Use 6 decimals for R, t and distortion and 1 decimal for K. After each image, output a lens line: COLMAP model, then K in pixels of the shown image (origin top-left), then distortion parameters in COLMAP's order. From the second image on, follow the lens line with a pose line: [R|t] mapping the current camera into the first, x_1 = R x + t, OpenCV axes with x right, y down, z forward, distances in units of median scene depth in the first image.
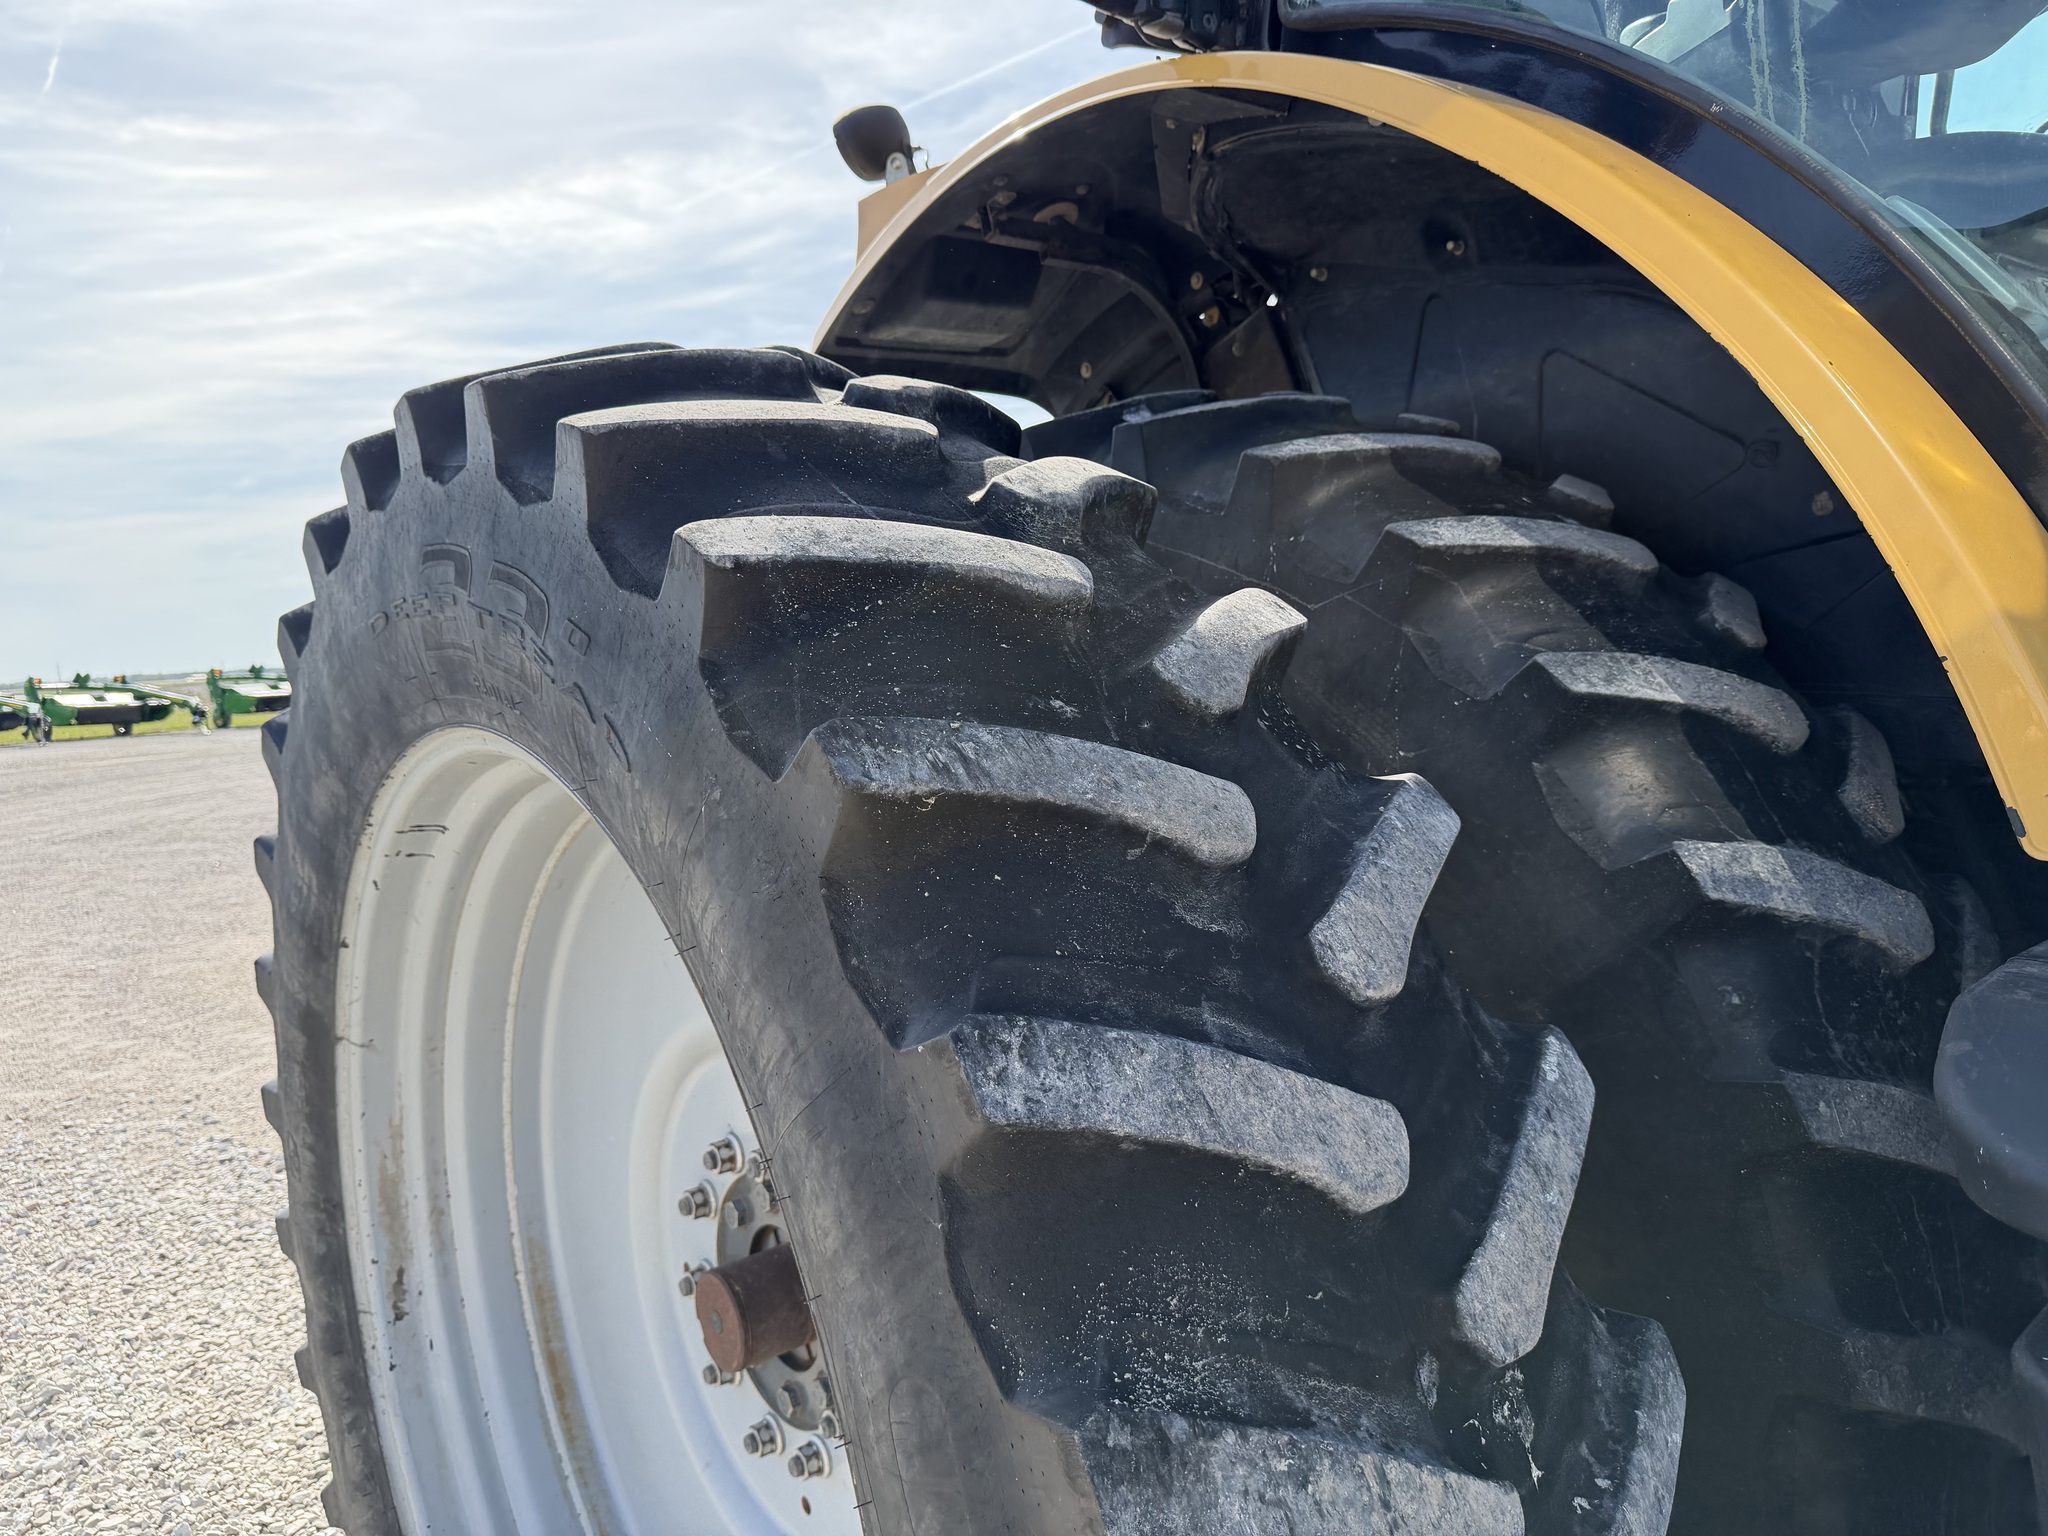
lens RADIAL K [[1398.7, 0, 1025.8], [0, 1398.7, 741.7], [0, 0, 1]] dist [0.134327, -0.226824]
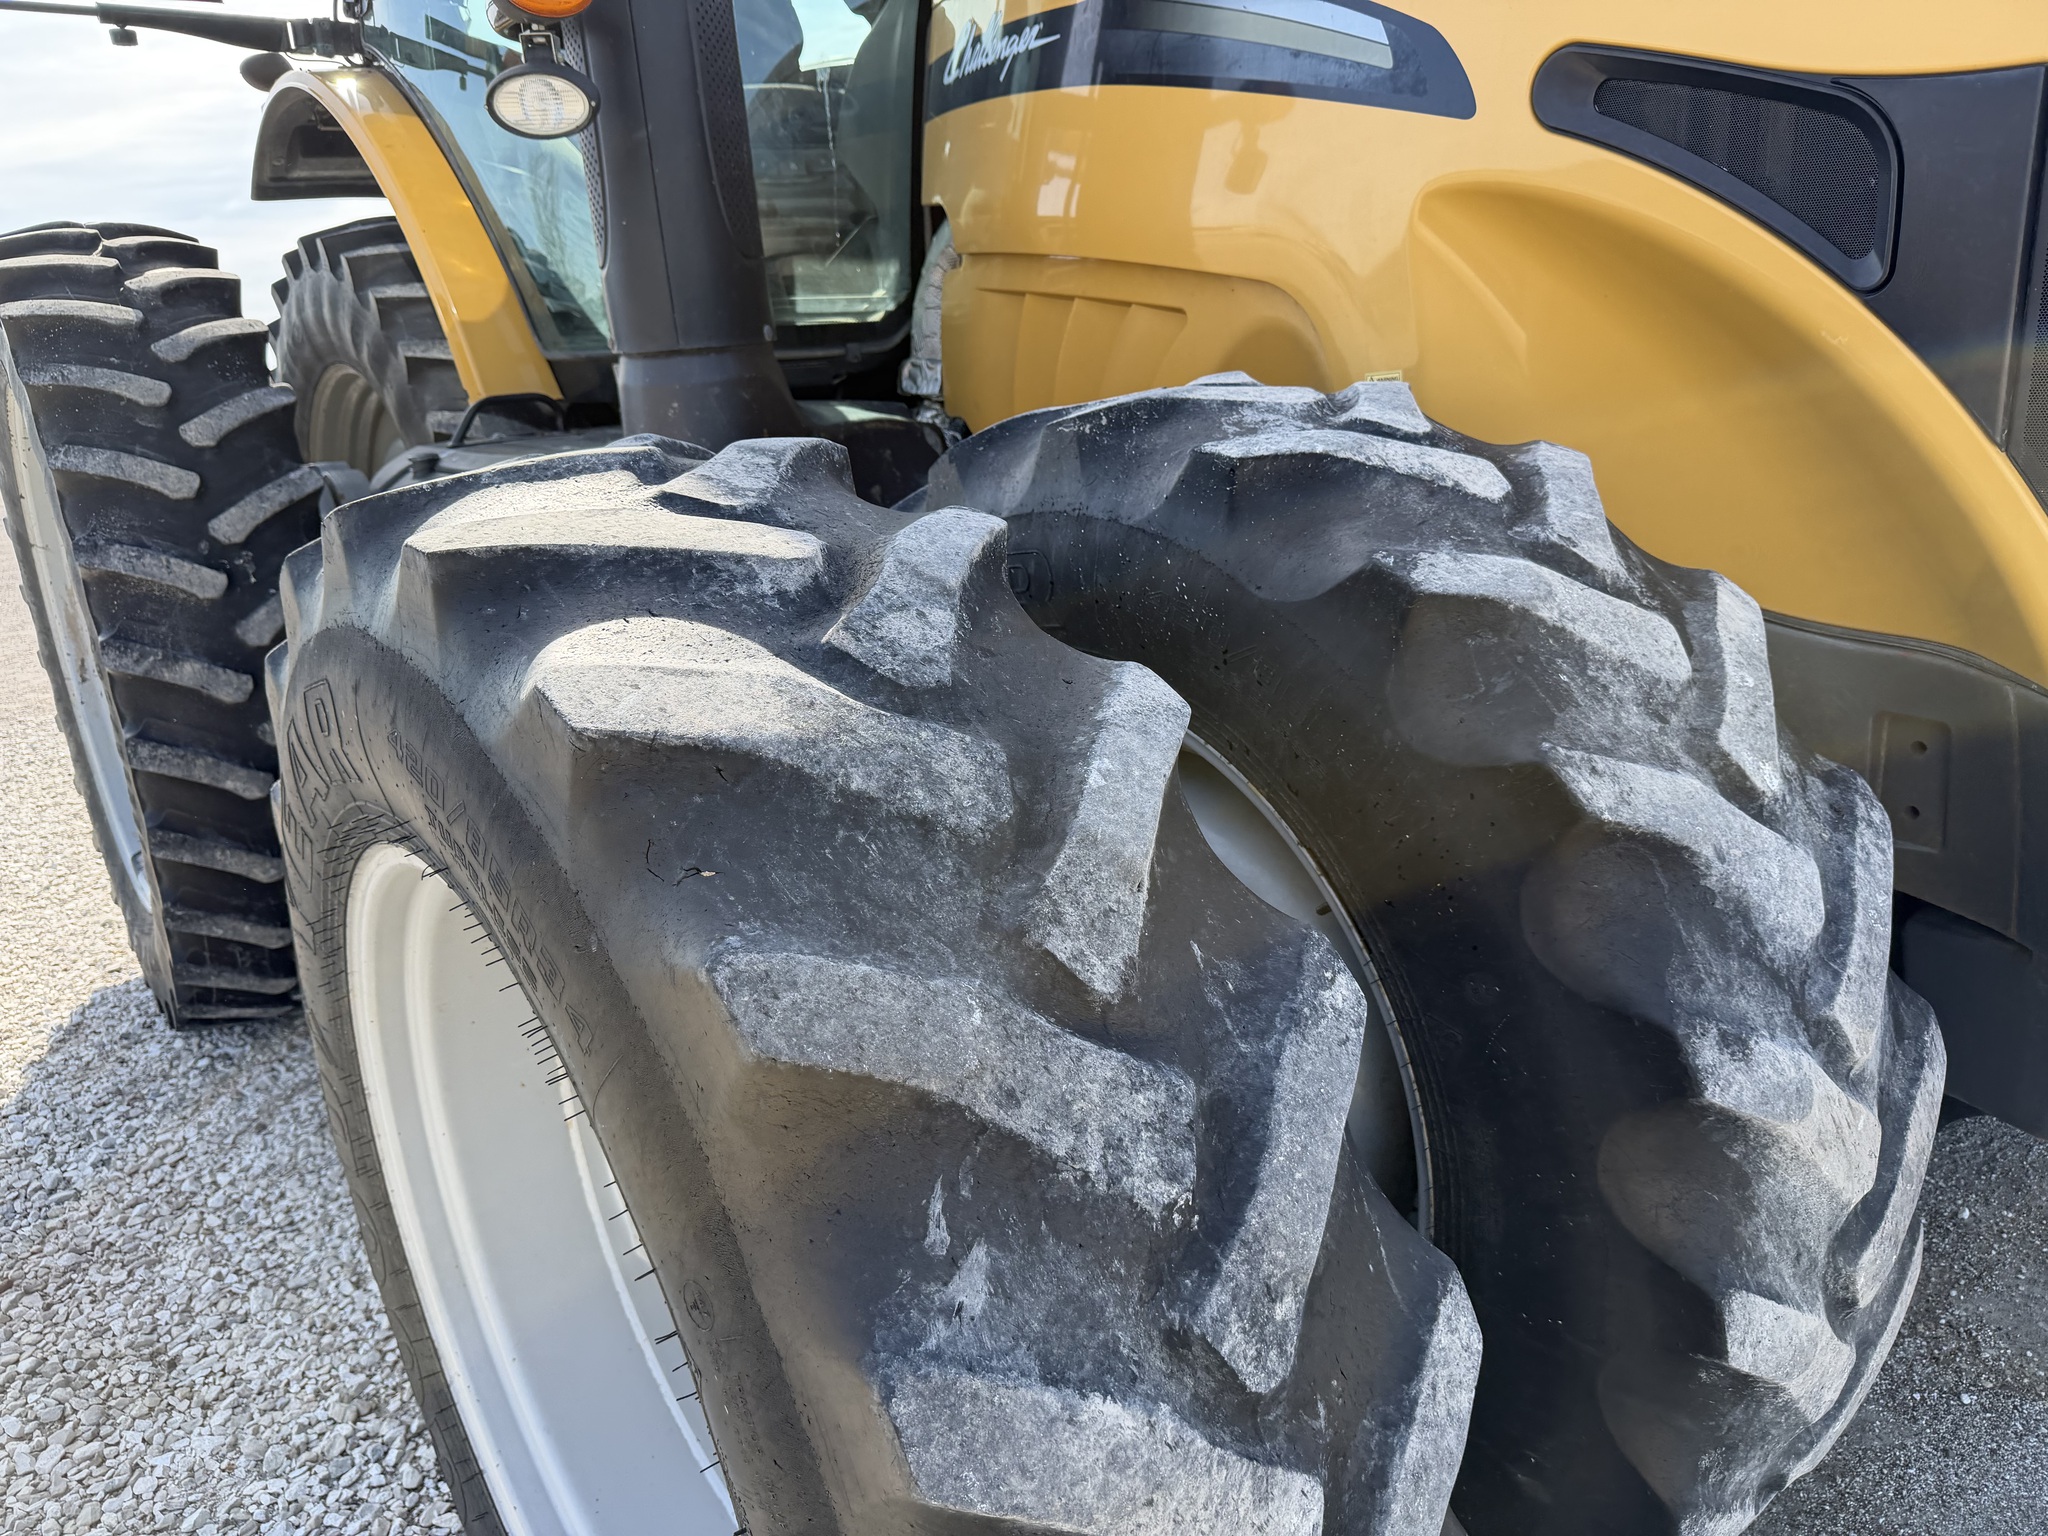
lens RADIAL K [[1436.8, 0, 1009.6], [0, 1436.8, 768.7], [0, 0, 1]] dist [0.028966, -0.052790]
pose [[0.999156, -0.018120, -0.036863, 0.549302], [0.025460, 0.977457, 0.209594, 0.063501], [0.032234, -0.210355, 0.977093, -0.589131]]
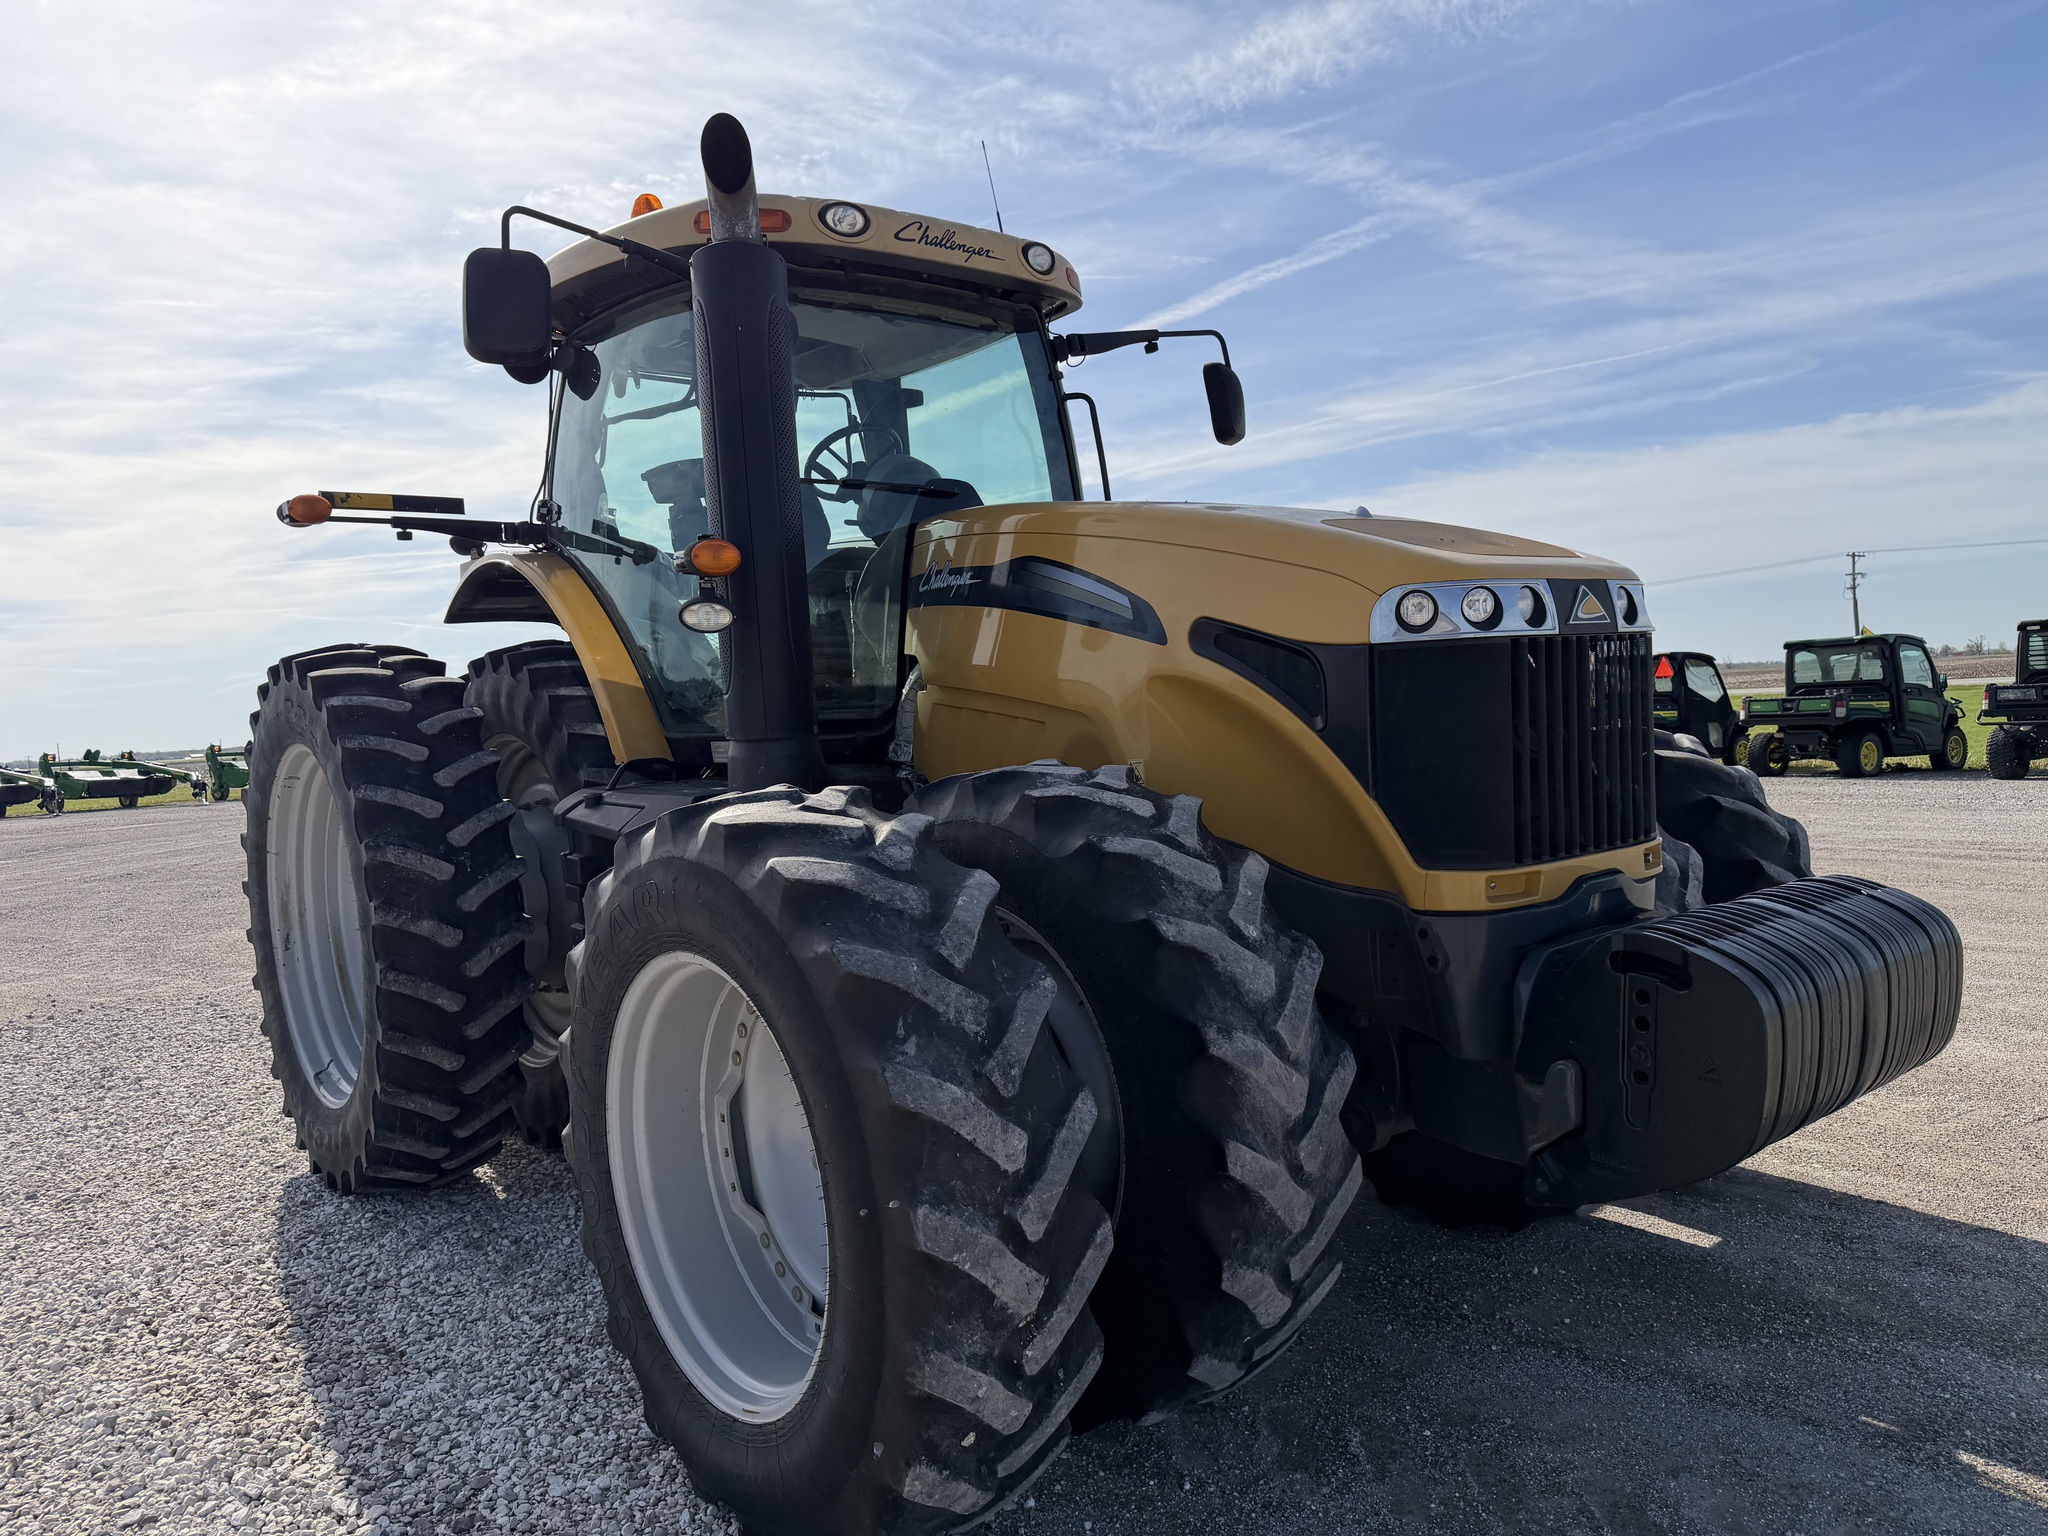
lens RADIAL K [[1398.7, 0, 1025.8], [0, 1398.7, 741.7], [0, 0, 1]] dist [0.134327, -0.226824]
pose [[0.999956, -0.009175, 0.001837, 0.588966], [0.009256, 0.998712, -0.049885, 0.073294], [-0.001377, 0.049900, 0.998753, -1.067987]]
